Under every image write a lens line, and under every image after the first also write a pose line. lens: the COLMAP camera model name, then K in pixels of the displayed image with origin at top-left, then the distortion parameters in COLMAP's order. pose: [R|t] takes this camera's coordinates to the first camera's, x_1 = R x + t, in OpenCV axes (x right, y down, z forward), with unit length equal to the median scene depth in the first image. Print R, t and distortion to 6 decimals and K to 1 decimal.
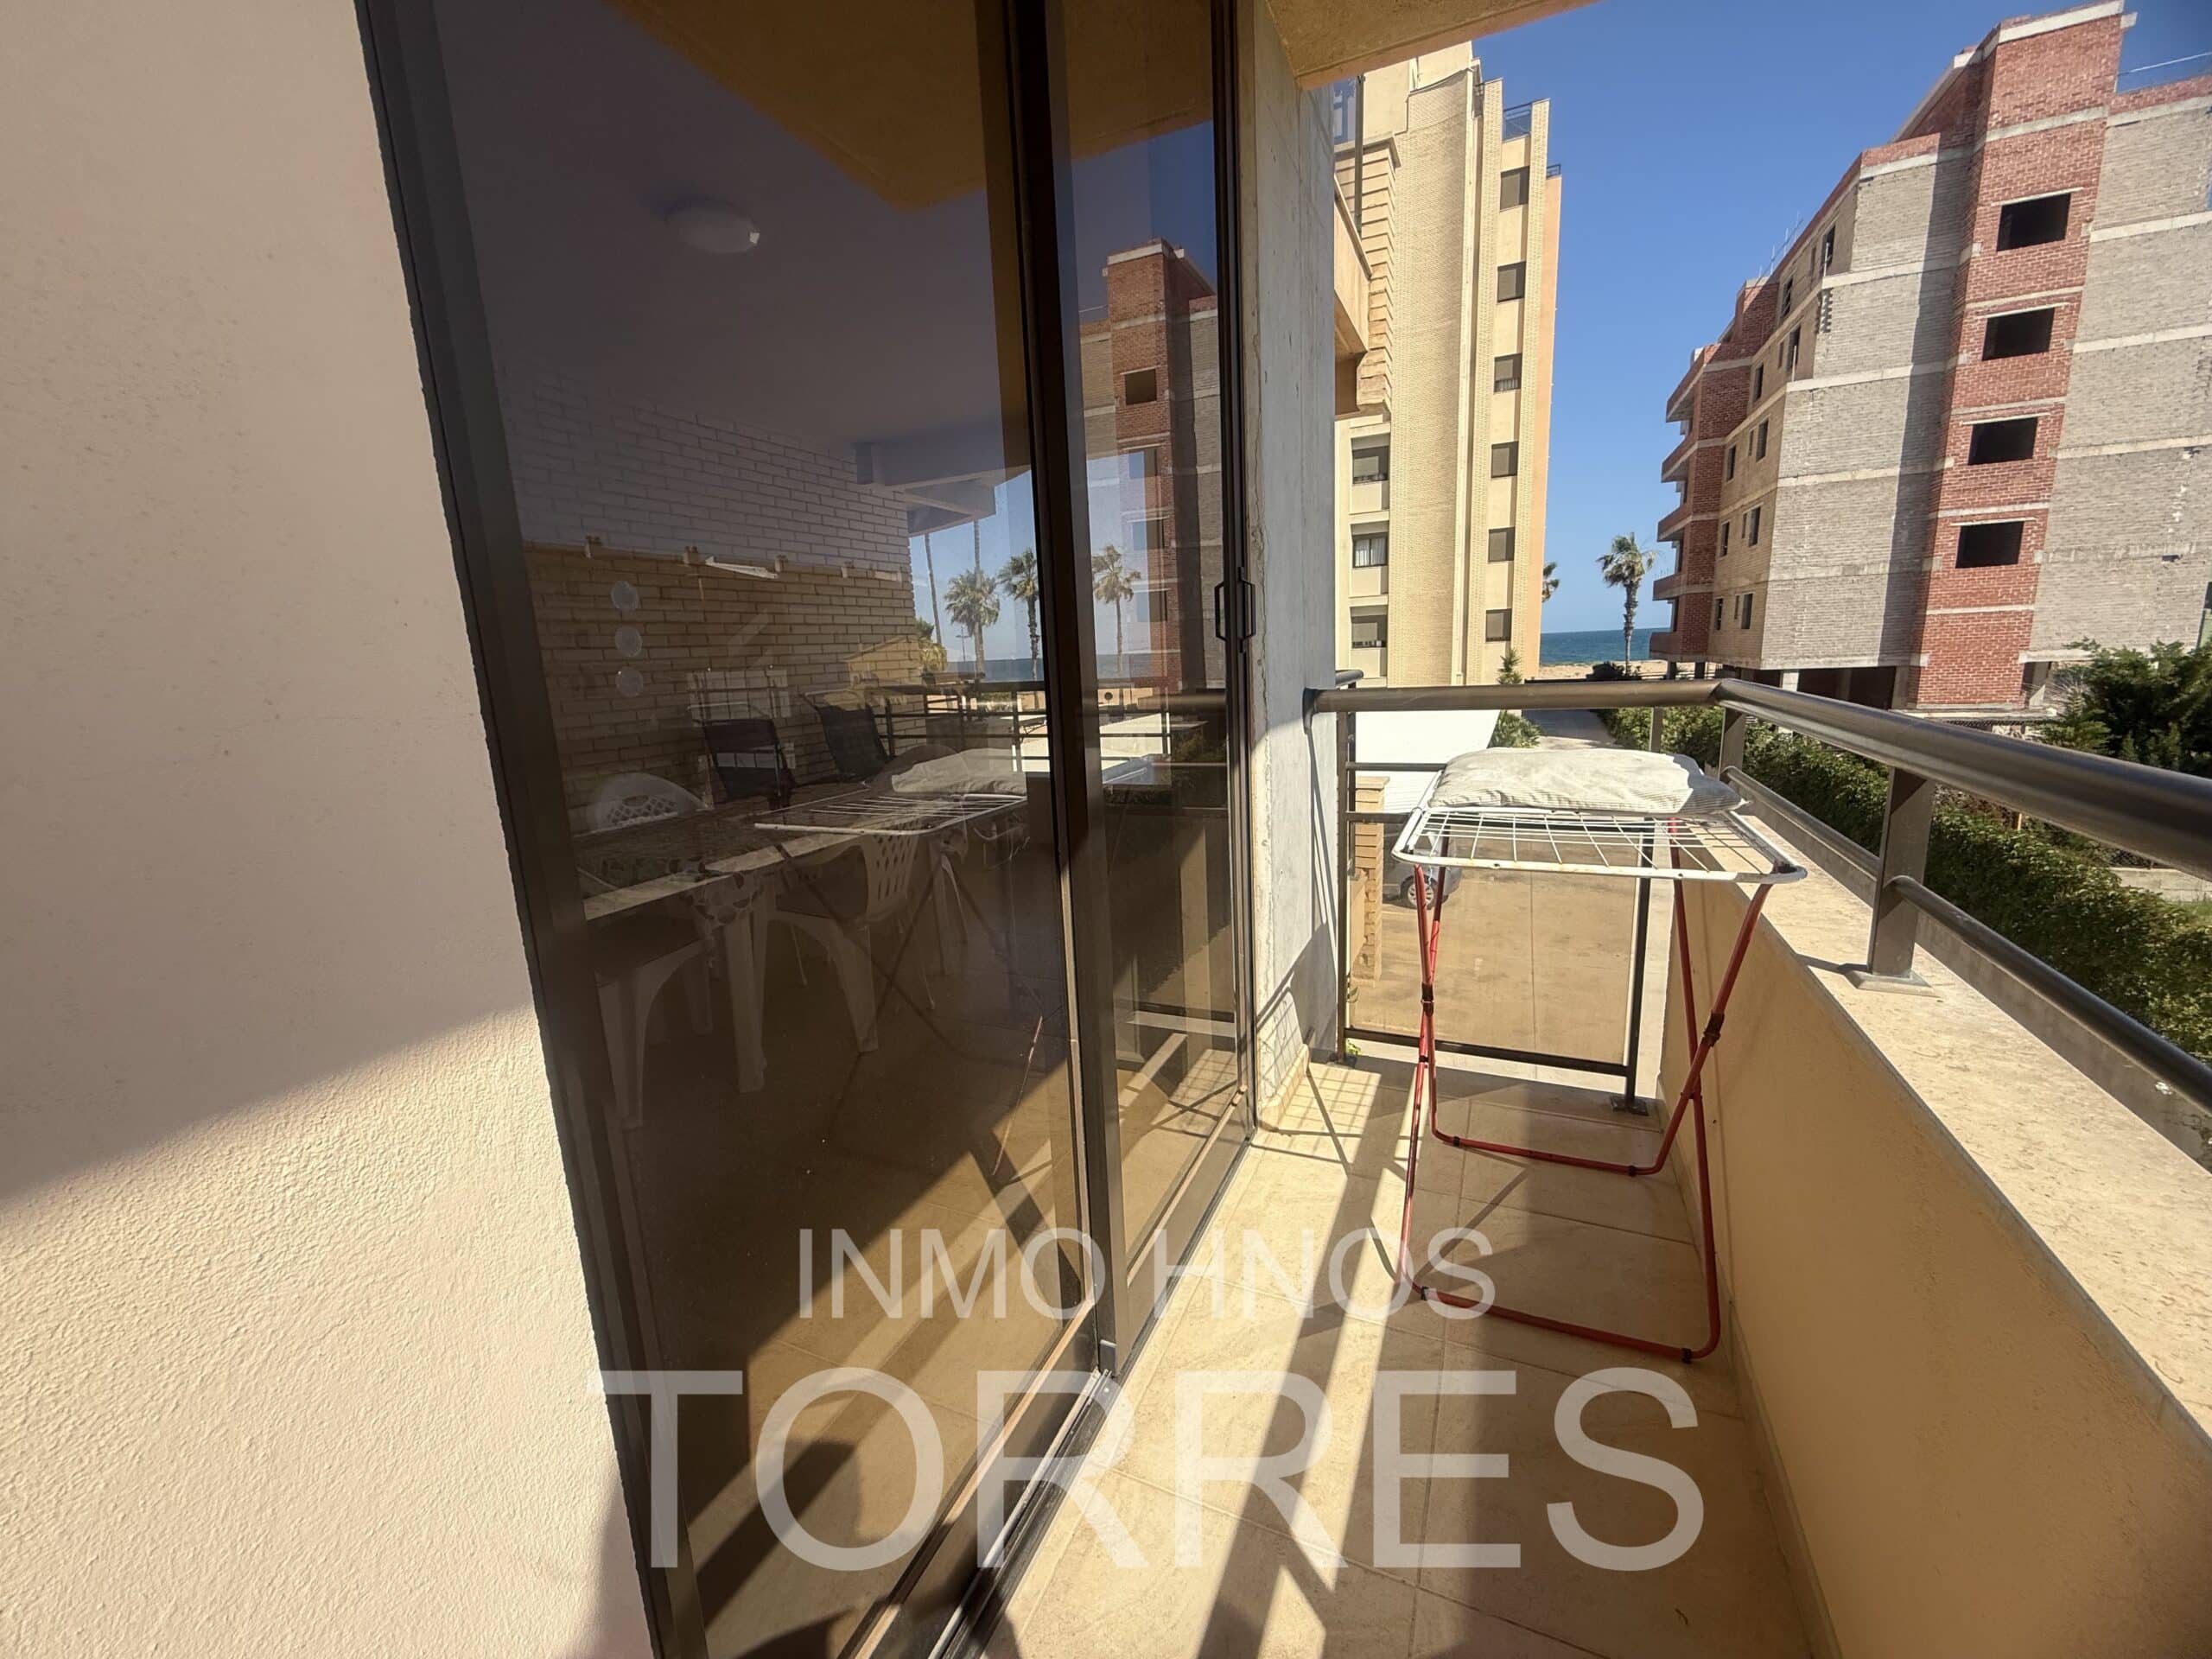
lens RADIAL K [[880.3, 0, 1105.7], [0, 880.3, 827.4], [0, 0, 1]] dist [-0.000708, -0.000209]
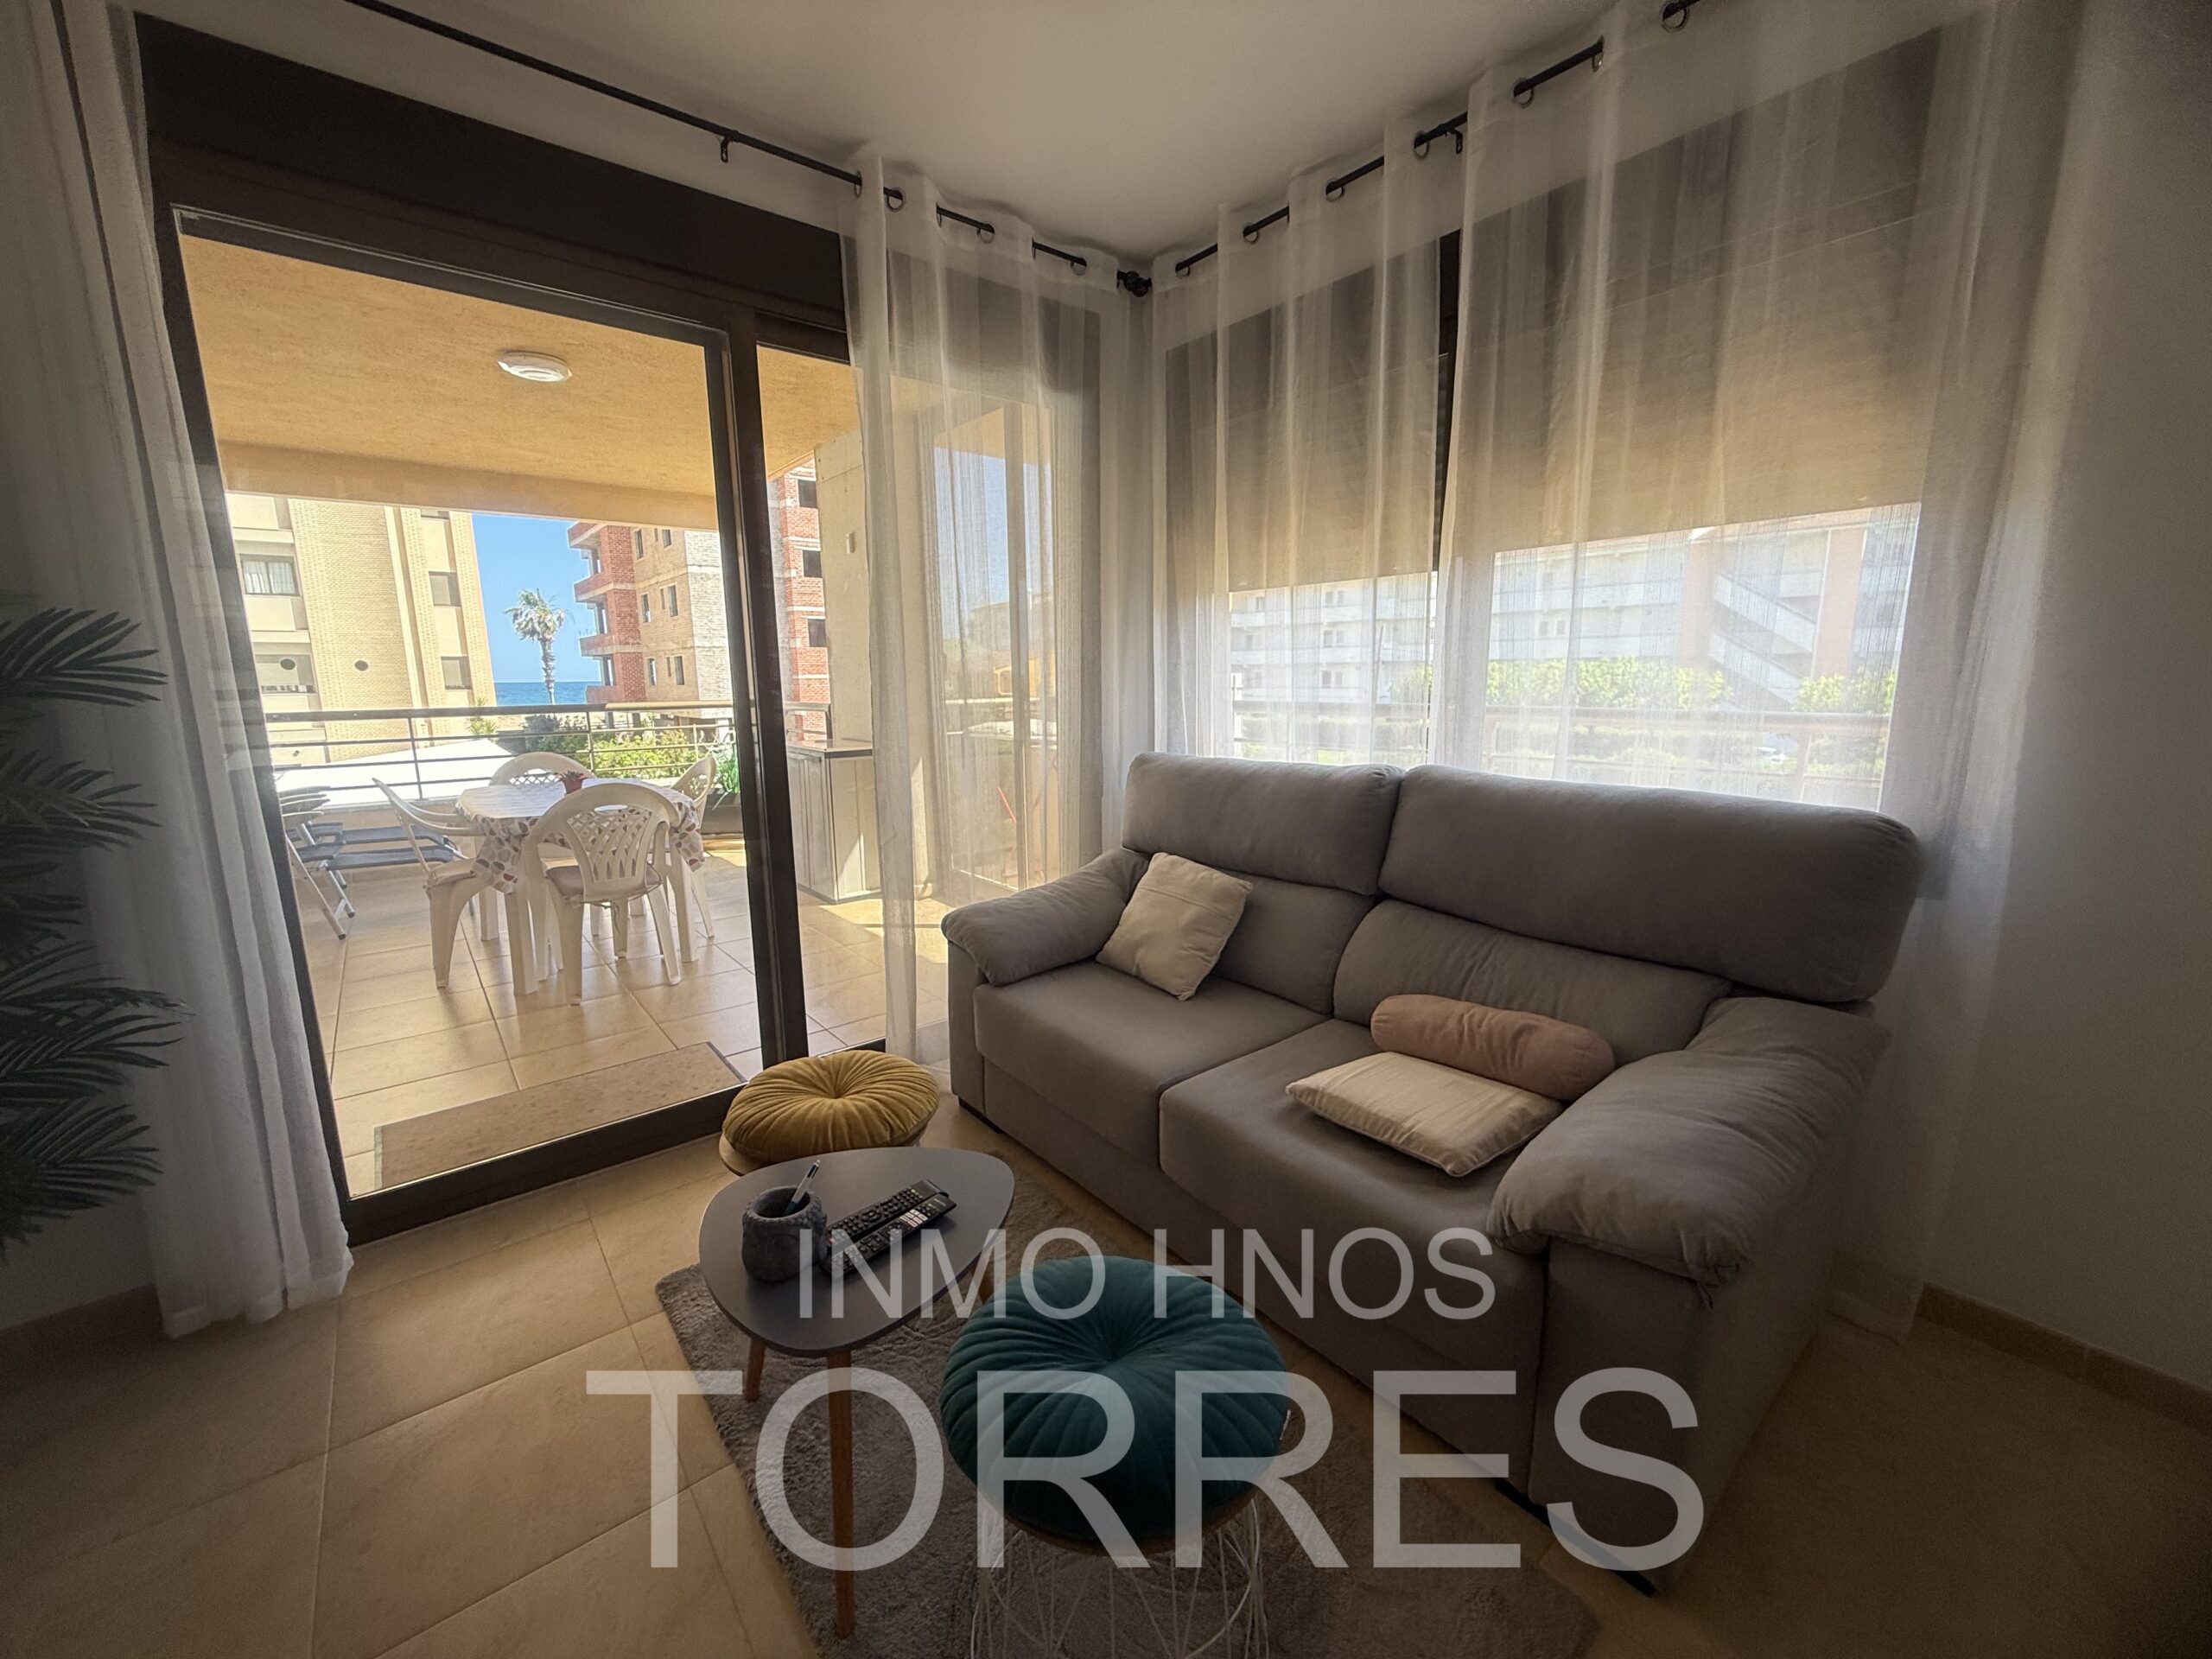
lens RADIAL K [[880.3, 0, 1103.5], [0, 880.3, 830.2], [0, 0, 1]] dist [-0.000708, -0.000209]
pose [[0.436035, -0.115498, 0.892487, -0.128482], [0.165737, 0.985073, 0.046507, 0.010259], [-0.884536, 0.127640, 0.448669, -0.025883]]
